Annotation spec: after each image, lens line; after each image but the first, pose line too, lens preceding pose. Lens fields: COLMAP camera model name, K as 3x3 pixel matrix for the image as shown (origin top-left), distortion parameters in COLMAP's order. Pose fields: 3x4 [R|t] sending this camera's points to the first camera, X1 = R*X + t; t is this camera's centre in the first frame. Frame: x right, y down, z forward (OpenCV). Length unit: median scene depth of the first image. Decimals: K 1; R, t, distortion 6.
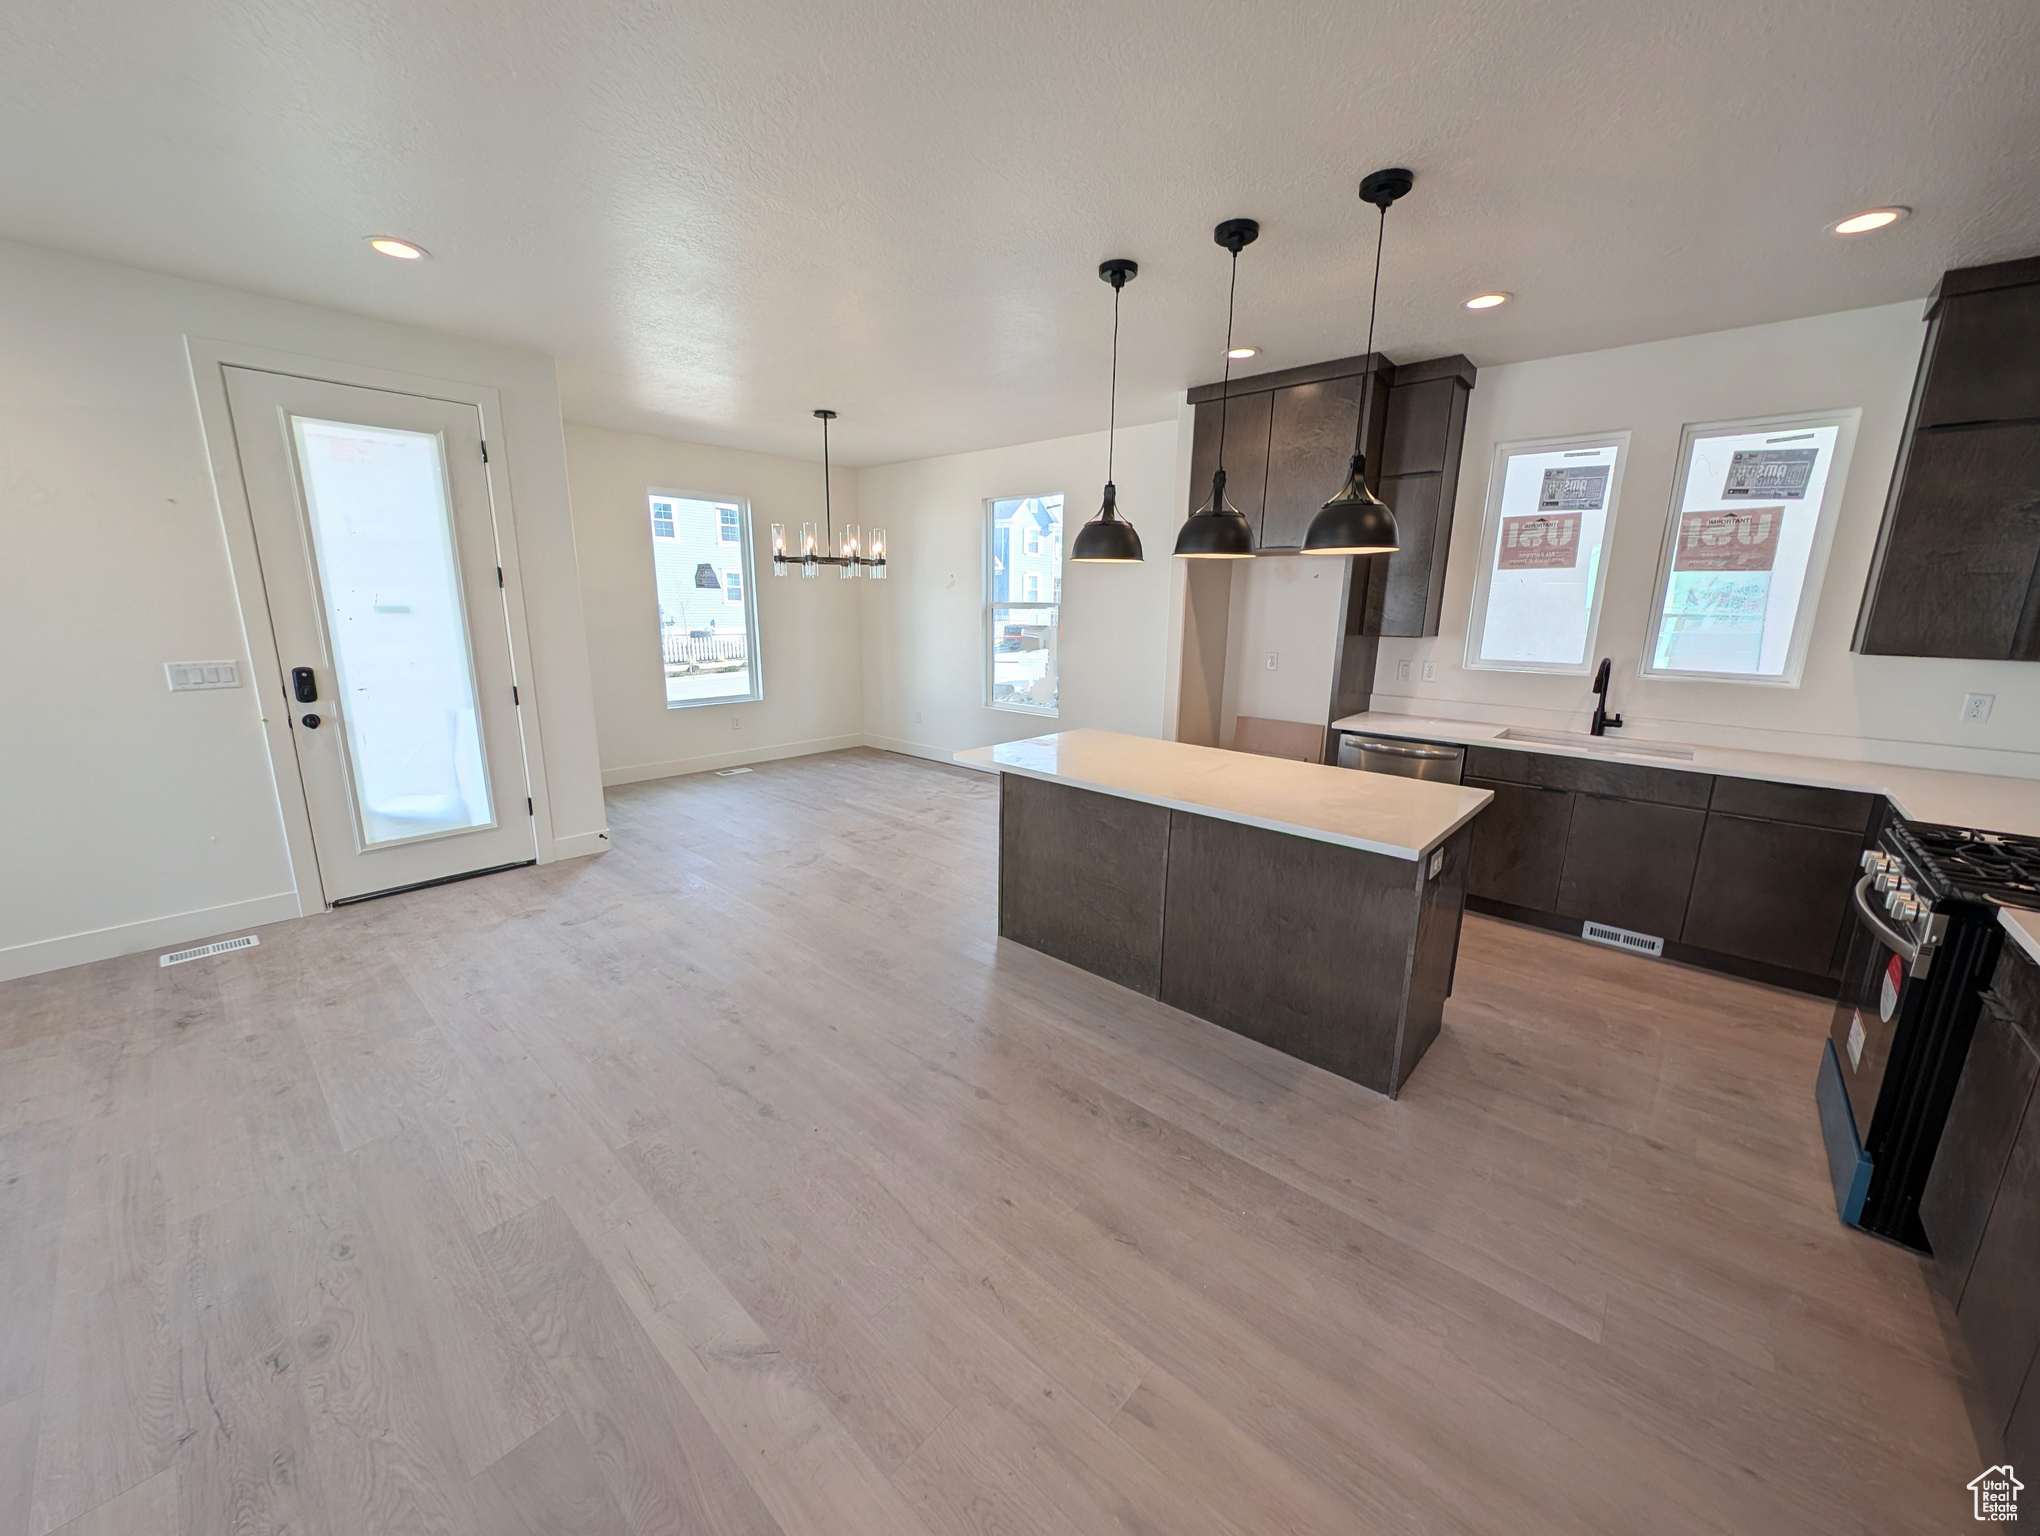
lens RADIAL K [[758.7, 0, 1020.0], [0, 758.7, 768.0], [0, 0, 1]] dist [-0.000350, -0.000404]
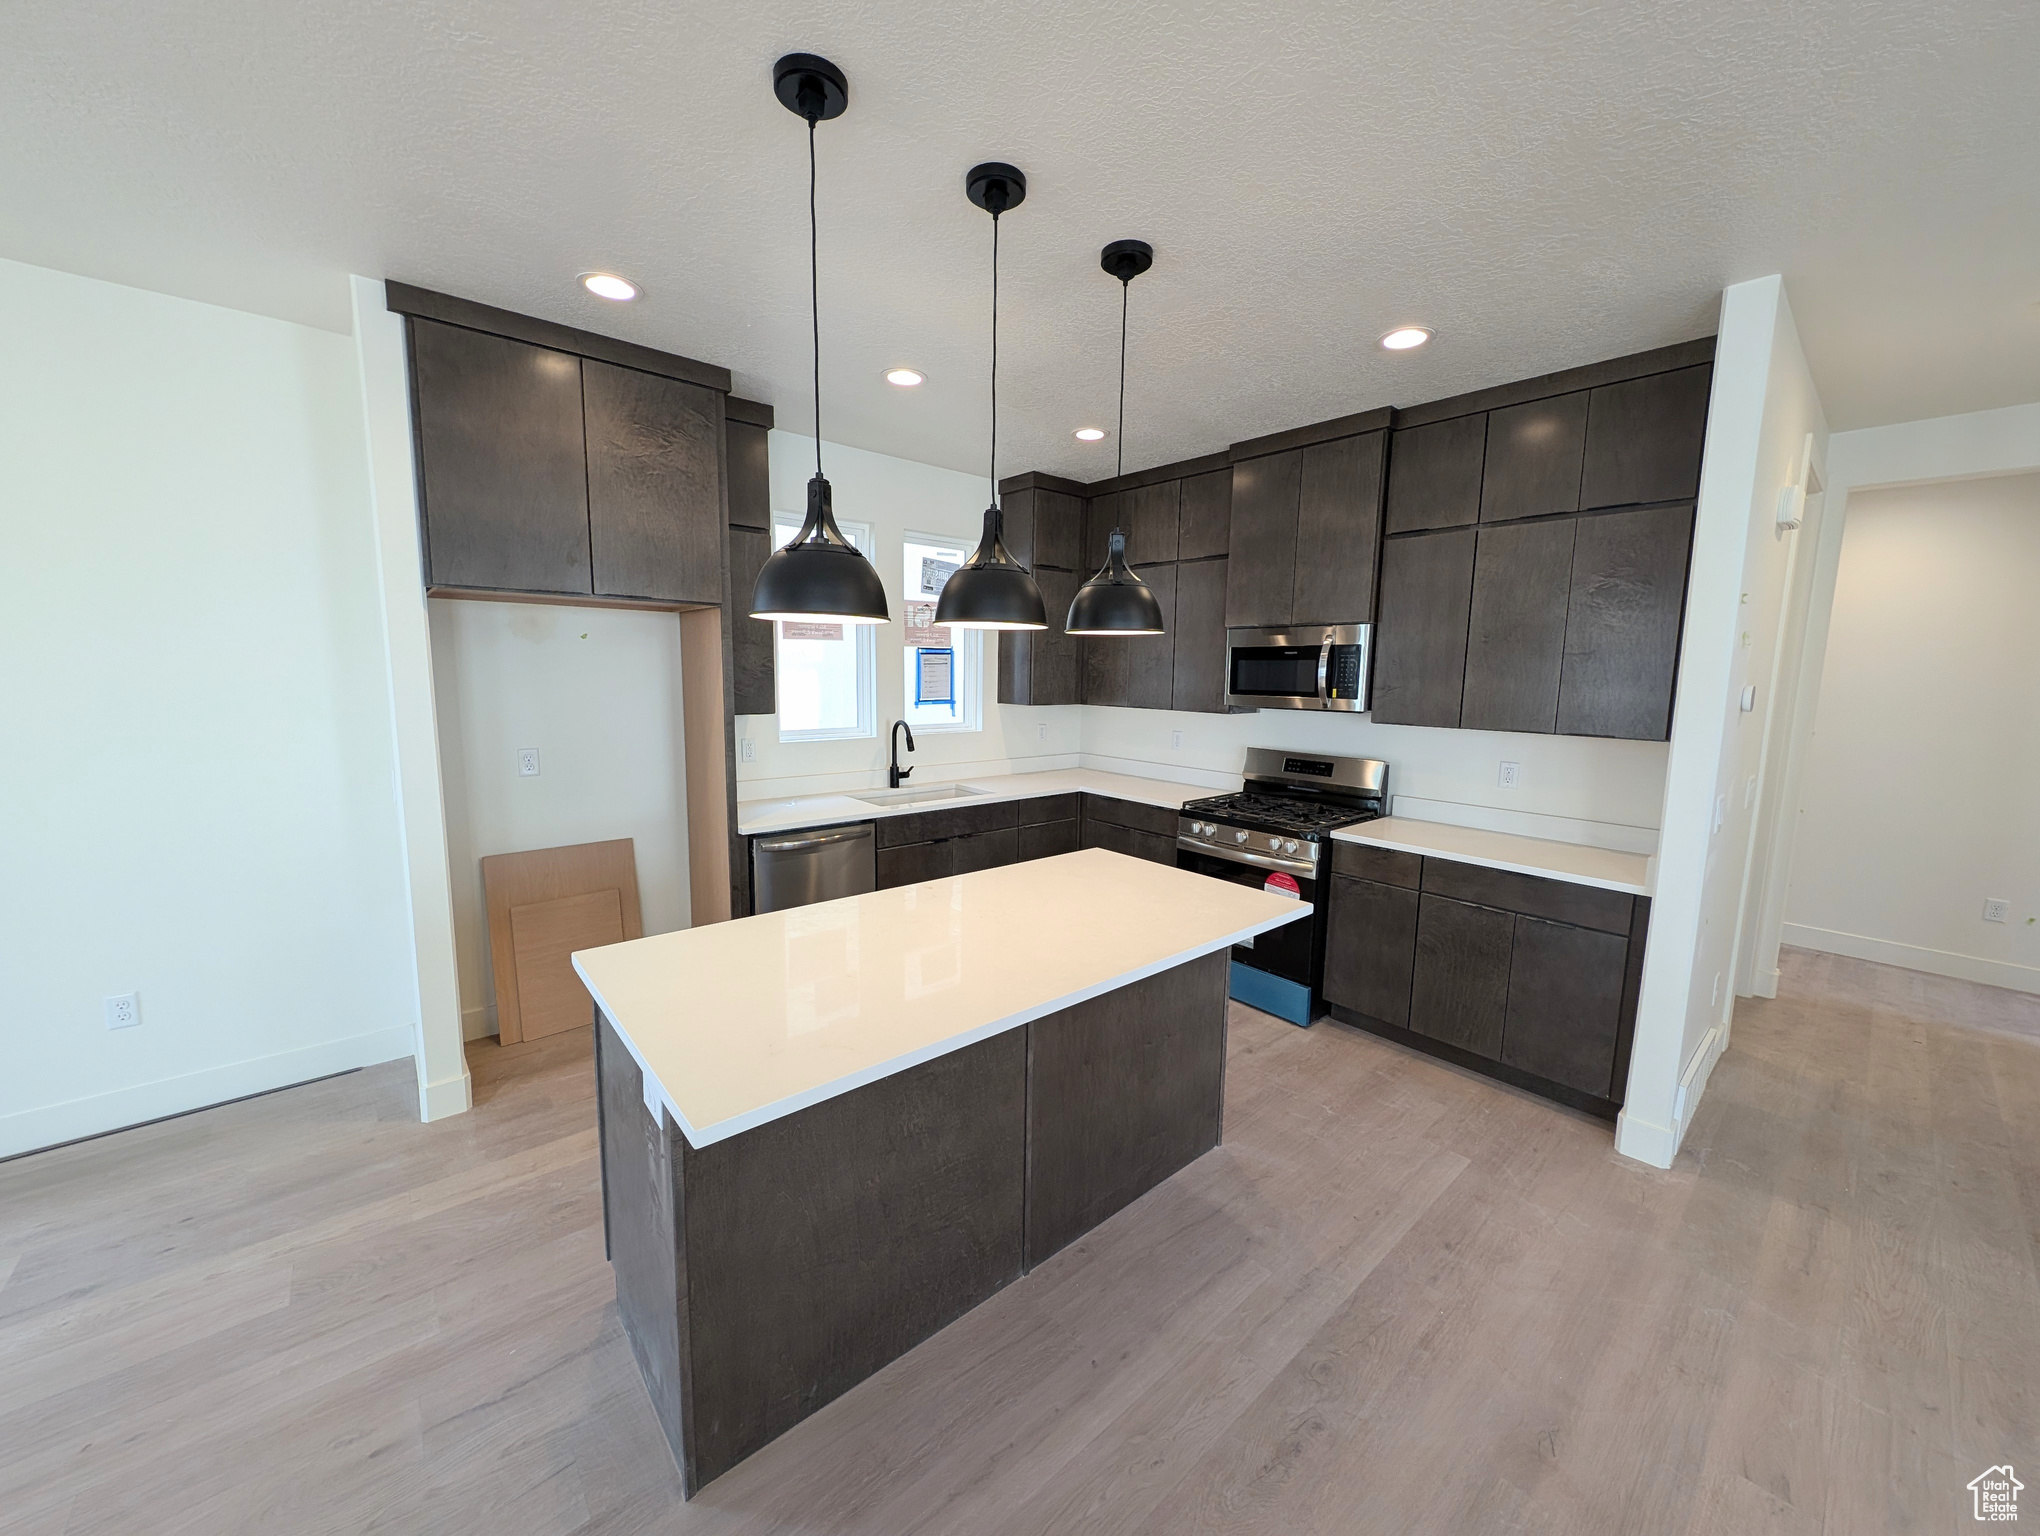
lens RADIAL K [[758.7, 0, 1020.0], [0, 758.7, 768.0], [0, 0, 1]] dist [-0.000350, -0.000404]
pose [[0.134662, -0.138562, 0.981156, -0.449088], [0.203319, 0.972970, 0.109500, -0.219138], [-0.969808, 0.184742, 0.159195, 0.876136]]
